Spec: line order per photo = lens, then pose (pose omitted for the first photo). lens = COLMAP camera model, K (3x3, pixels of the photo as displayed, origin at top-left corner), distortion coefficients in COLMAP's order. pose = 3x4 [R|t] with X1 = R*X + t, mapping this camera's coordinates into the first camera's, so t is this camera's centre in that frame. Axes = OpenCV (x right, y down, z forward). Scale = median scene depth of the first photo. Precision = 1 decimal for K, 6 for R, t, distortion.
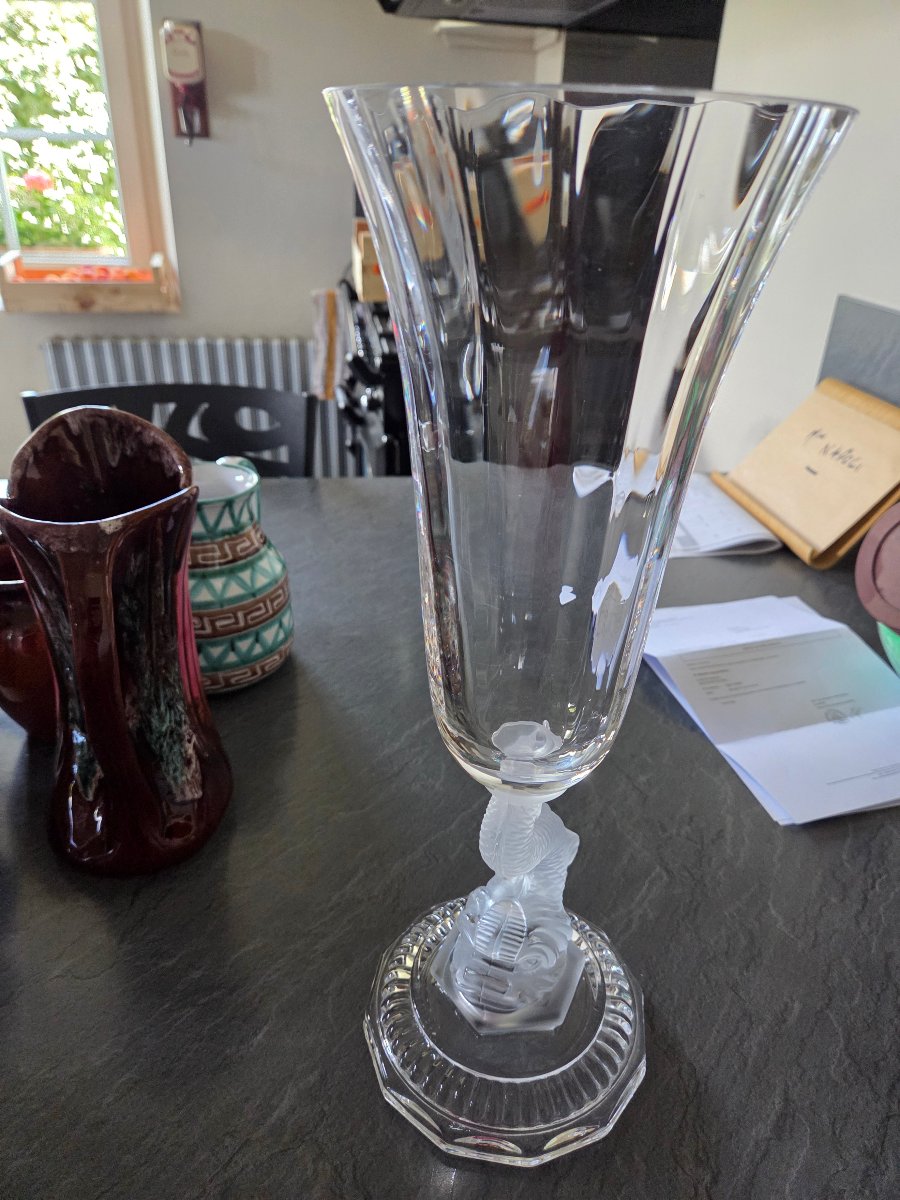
lens RADIAL K [[818.4, 0, 467.5], [0, 818.4, 583.6], [0, 0, 1]] dist [0.013611, -0.002698]
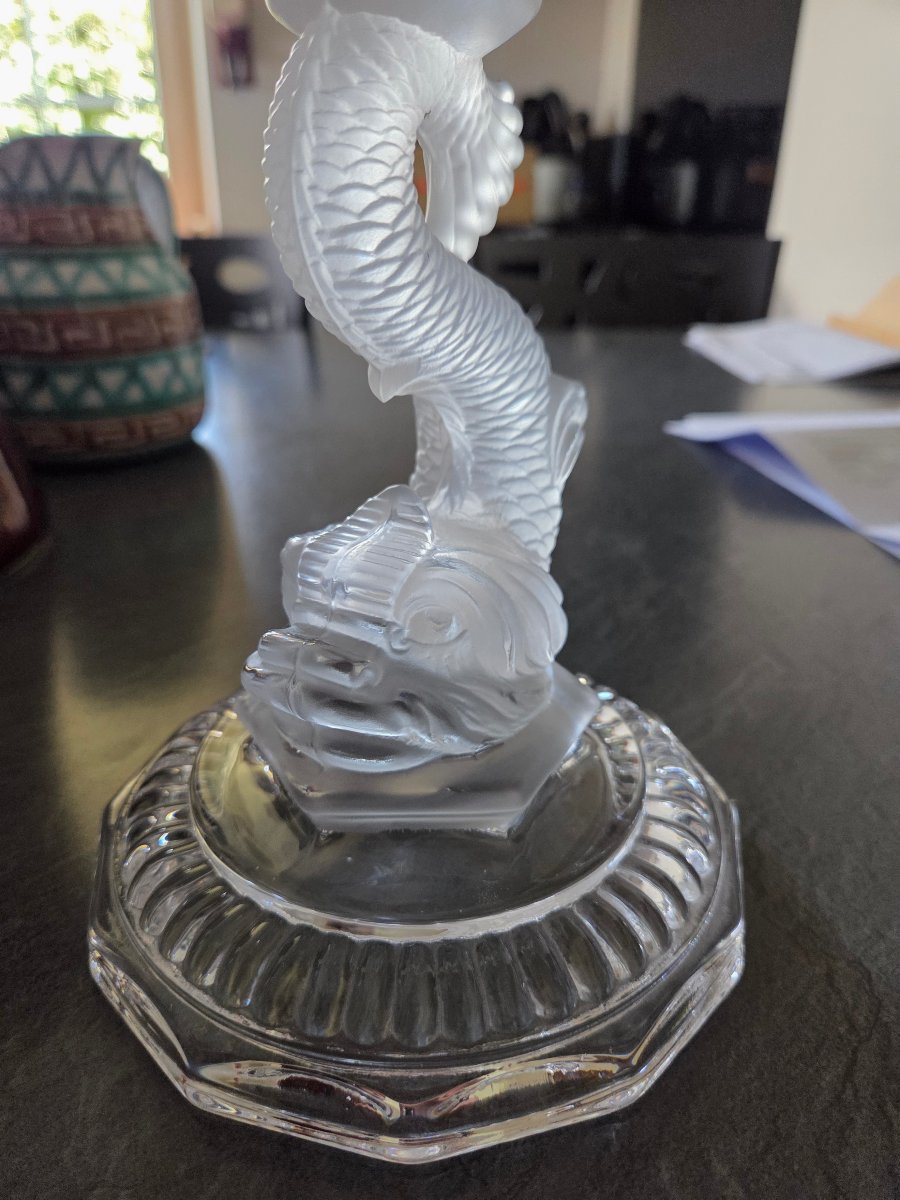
lens RADIAL K [[862.9, 0, 450.0], [0, 862.9, 600.0], [0, 0, 1]] dist [-0.013833, -0.003078]
pose [[0.994895, 0.020822, -0.098740, 0.103601], [-0.023260, 0.999451, -0.023602, 0.394531], [0.098194, 0.025778, 0.994833, 0.522145]]
